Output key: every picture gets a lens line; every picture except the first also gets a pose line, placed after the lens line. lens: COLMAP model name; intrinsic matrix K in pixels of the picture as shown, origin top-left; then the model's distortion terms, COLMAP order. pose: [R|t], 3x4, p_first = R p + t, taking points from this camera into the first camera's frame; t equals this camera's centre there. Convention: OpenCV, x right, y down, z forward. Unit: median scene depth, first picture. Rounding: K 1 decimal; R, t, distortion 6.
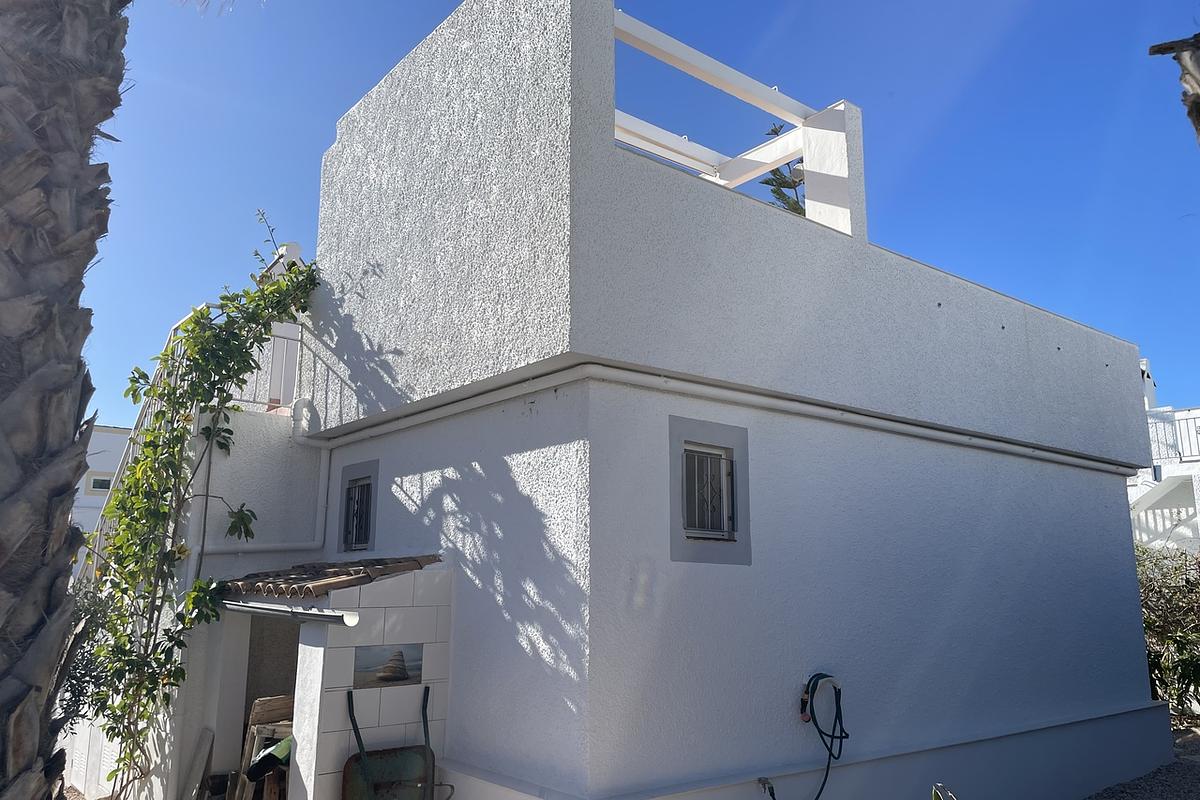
lens RADIAL K [[916.4, 0, 600.0], [0, 916.4, 400.0], [0, 0, 1]] dist [0.109108, -0.131767]
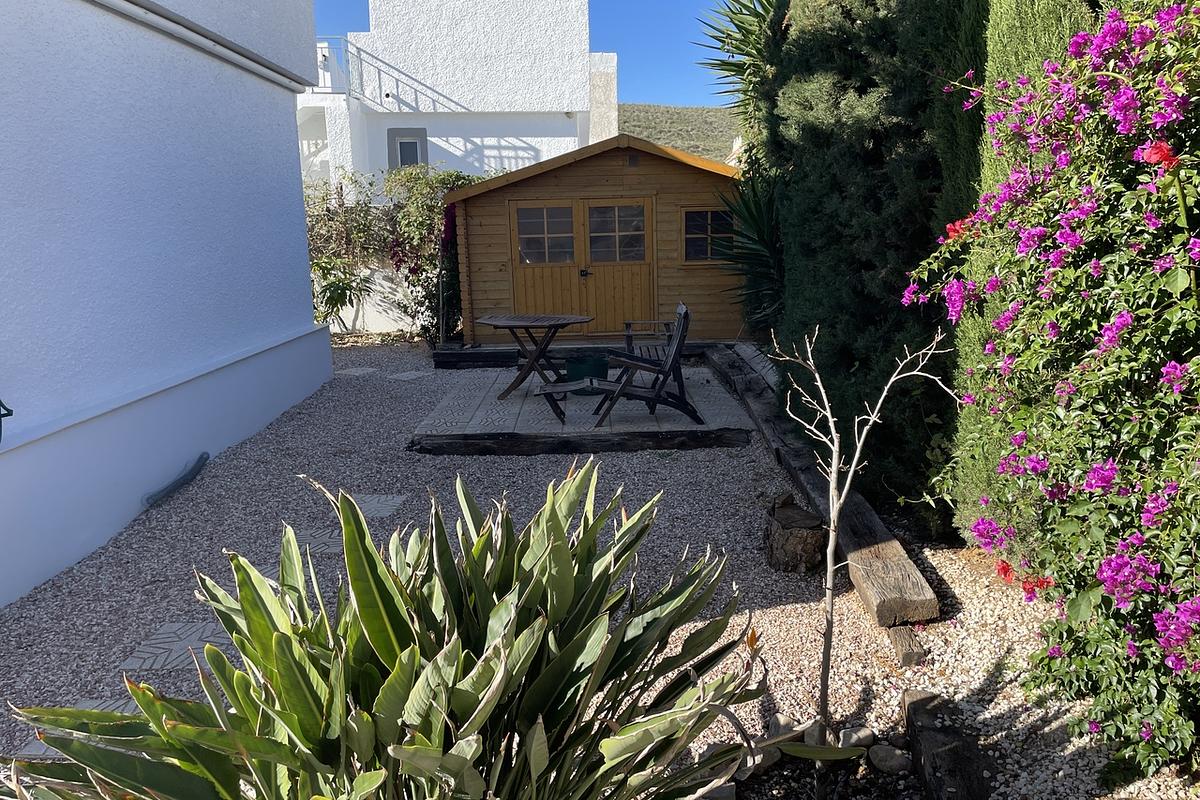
lens RADIAL K [[916.4, 0, 600.0], [0, 916.4, 400.0], [0, 0, 1]] dist [0.109108, -0.131767]
pose [[0.633534, -0.157080, 0.757602, 0.004844], [-0.137590, 0.940695, 0.310100, 0.041706], [-0.761383, -0.300697, 0.574349, 0.154723]]
